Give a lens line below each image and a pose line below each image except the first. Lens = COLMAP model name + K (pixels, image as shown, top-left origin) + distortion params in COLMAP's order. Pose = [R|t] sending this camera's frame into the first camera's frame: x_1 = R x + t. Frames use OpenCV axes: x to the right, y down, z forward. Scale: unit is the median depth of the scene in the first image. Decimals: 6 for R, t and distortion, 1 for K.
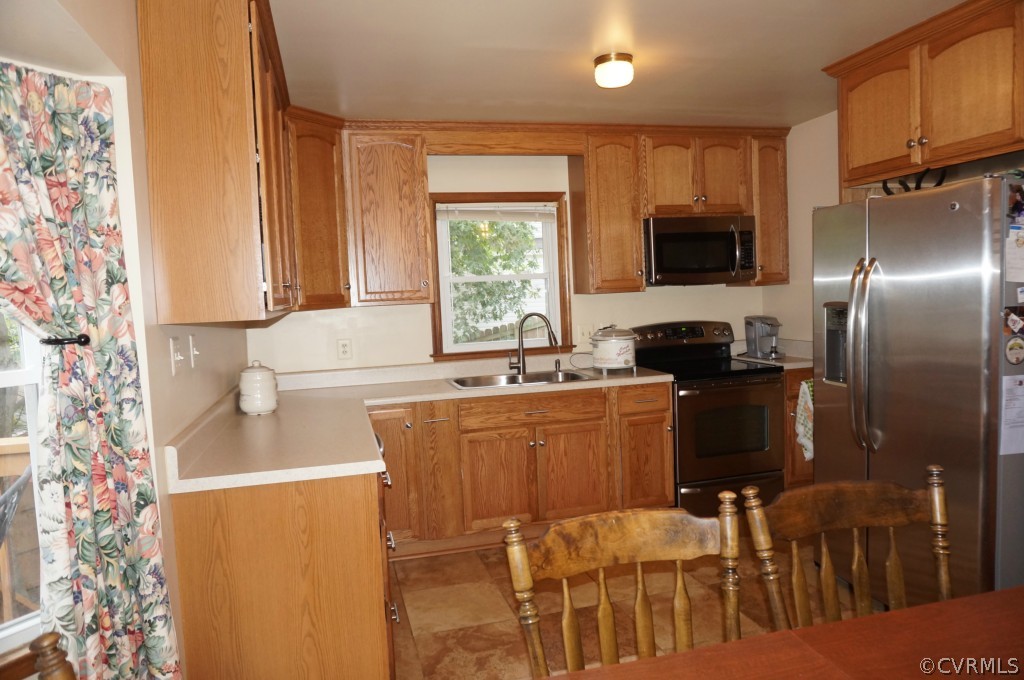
lens RADIAL K [[676.2, 0, 512.0], [0, 676.2, 340.0], [0, 0, 1]] dist [-0.056697, 0.036057]
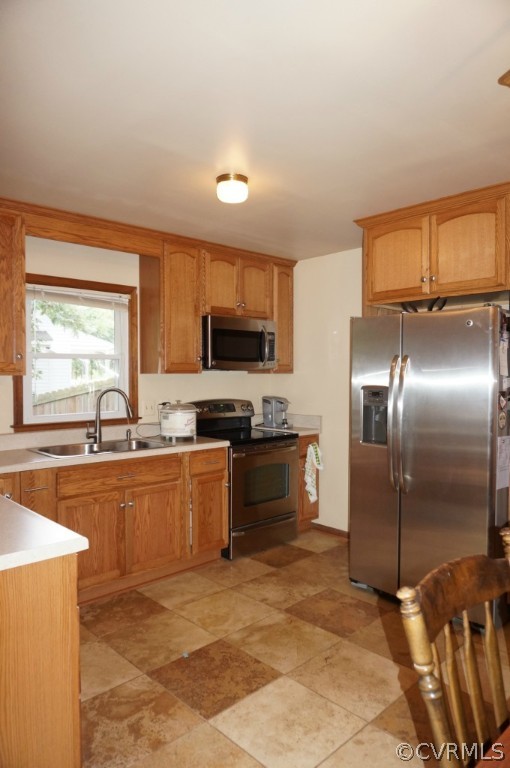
lens RADIAL K [[507.2, 0, 255.0], [0, 507.2, 384.0], [0, 0, 1]] dist [-0.056697, 0.036057]
pose [[0.876651, 0.035465, 0.479818, -0.180120], [-0.004758, 0.997870, -0.065062, 0.007056], [-0.481104, 0.054754, 0.874952, 0.154924]]
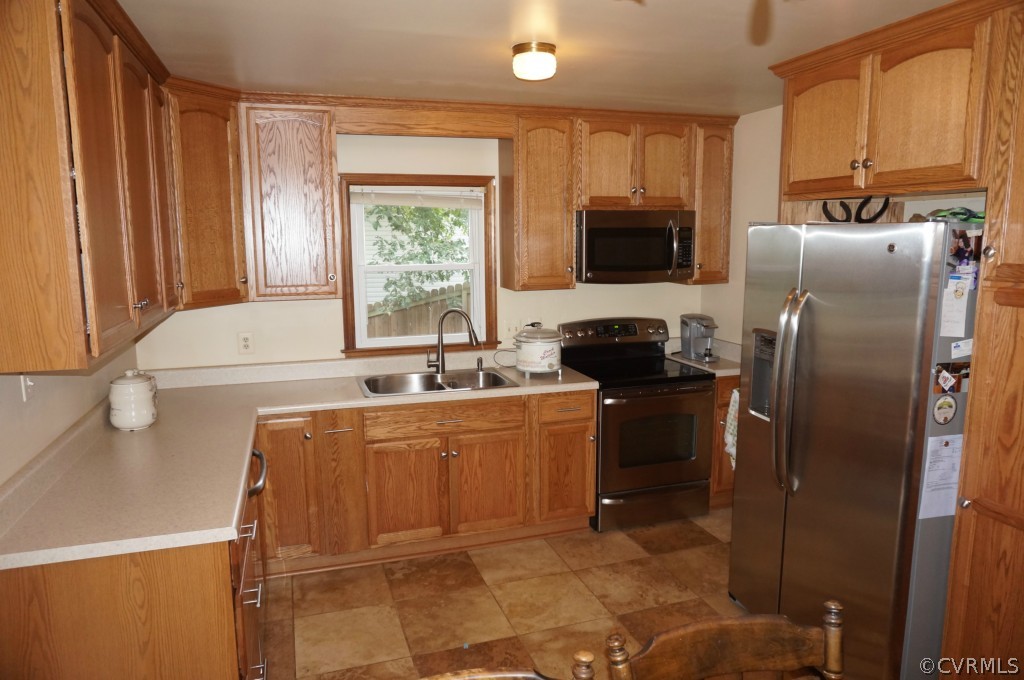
lens RADIAL K [[676.2, 0, 512.0], [0, 676.2, 340.0], [0, 0, 1]] dist [-0.056697, 0.036057]
pose [[0.997687, 0.028942, 0.061510, 0.060468], [-0.033796, 0.996271, 0.079385, -0.080781], [-0.058983, -0.081281, 0.994944, 0.074201]]
